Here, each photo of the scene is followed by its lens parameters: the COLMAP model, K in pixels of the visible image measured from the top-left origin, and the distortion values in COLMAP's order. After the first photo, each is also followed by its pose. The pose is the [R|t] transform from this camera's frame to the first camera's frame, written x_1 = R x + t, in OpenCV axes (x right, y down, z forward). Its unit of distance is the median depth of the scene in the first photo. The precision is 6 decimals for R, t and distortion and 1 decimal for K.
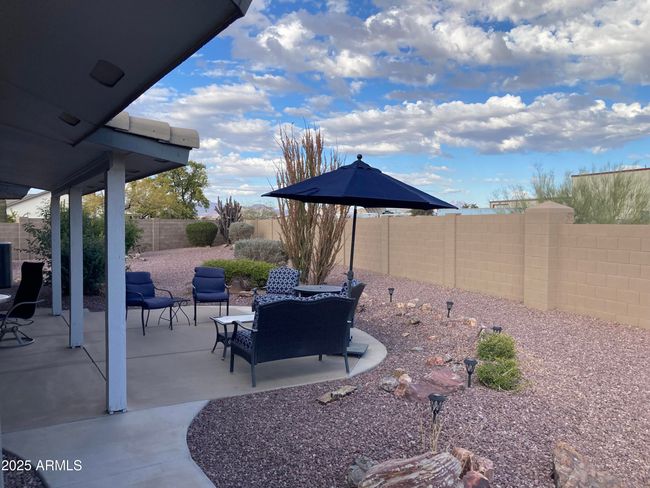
lens RADIAL K [[527.8, 0, 324.8], [0, 527.8, 239.4], [0, 0, 1]] dist [0.033839, -0.034479]
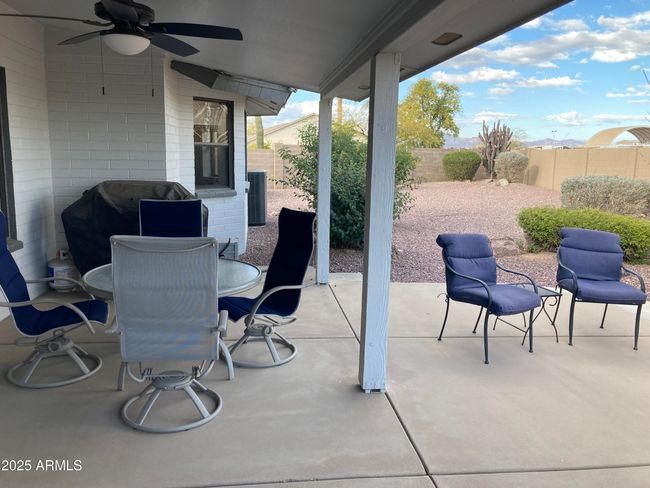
lens RADIAL K [[527.8, 0, 324.8], [0, 527.8, 239.4], [0, 0, 1]] dist [0.033839, -0.034479]
pose [[0.910323, 0.080032, -0.406087, -0.078522], [-0.028140, 0.990825, 0.132191, 0.000239], [0.412941, -0.108909, 0.904223, 0.135539]]
